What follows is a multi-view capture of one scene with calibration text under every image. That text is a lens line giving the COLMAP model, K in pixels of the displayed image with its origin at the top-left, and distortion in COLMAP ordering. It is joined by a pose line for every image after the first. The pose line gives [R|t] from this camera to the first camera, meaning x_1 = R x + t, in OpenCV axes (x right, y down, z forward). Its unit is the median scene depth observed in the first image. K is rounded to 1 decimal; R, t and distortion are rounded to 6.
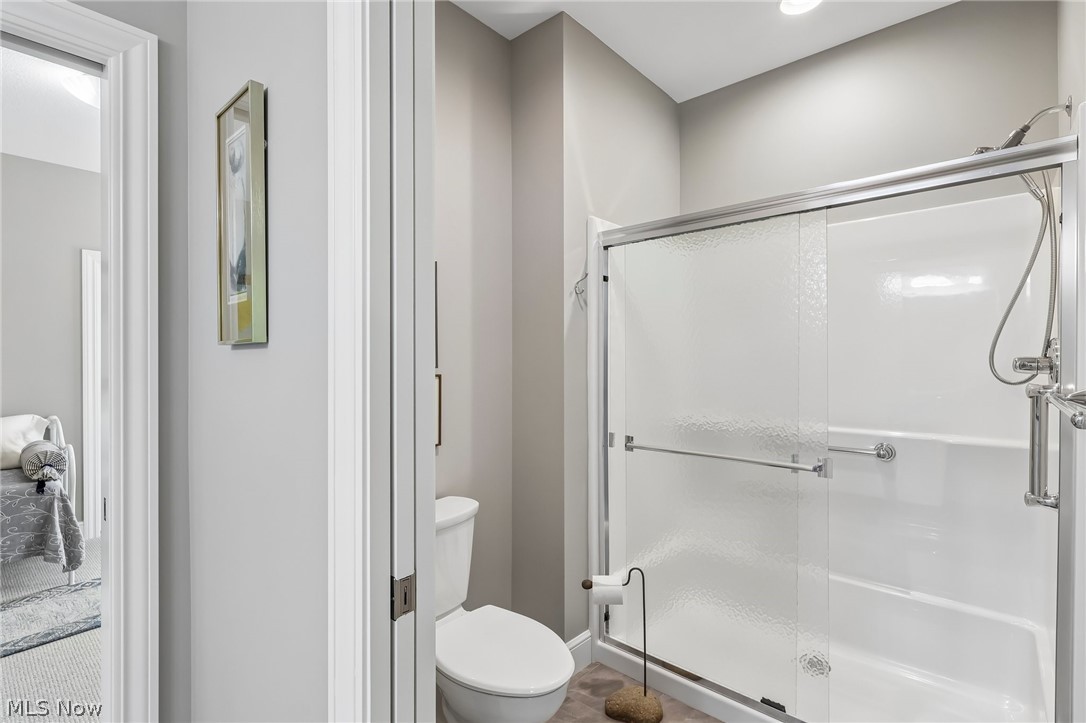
lens RADIAL K [[511.4, 0, 542.9], [0, 511.4, 363.5], [0, 0, 1]] dist [0.004954, 0.000014]
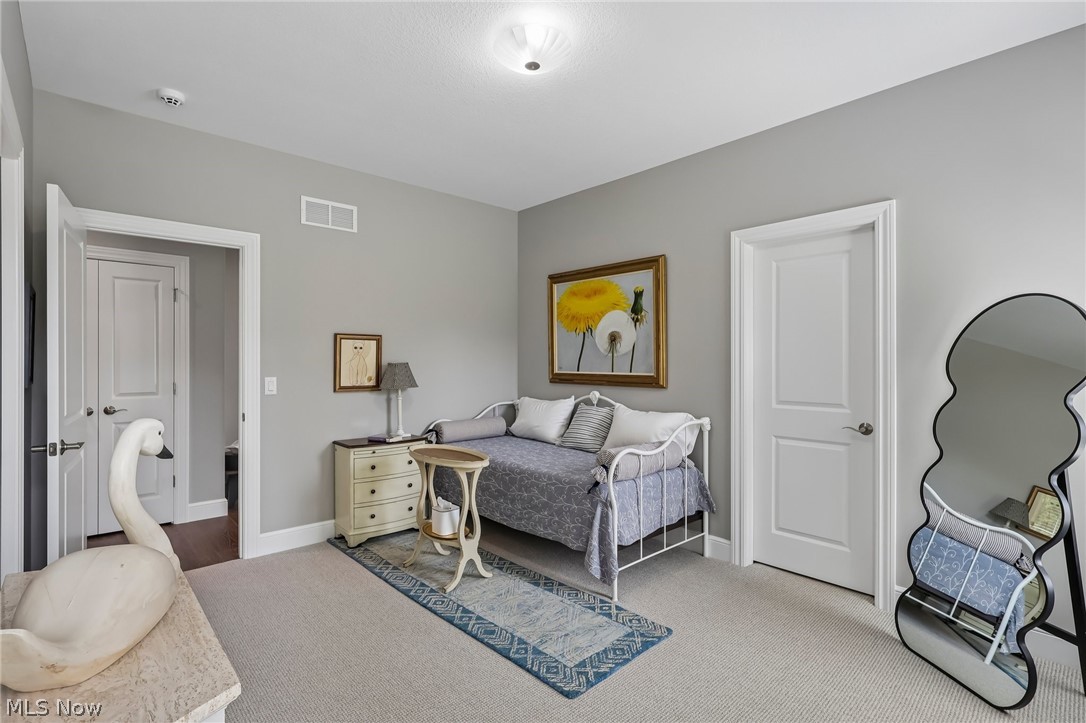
lens RADIAL K [[511.4, 0, 542.7], [0, 511.4, 363.3], [0, 0, 1]] dist [0.004954, 0.000014]
pose [[-0.112355, -0.001345, -0.993667, 0.004872], [-0.002556, 0.999996, -0.001065, 0.009214], [0.993665, 0.002420, -0.112358, 1.018919]]
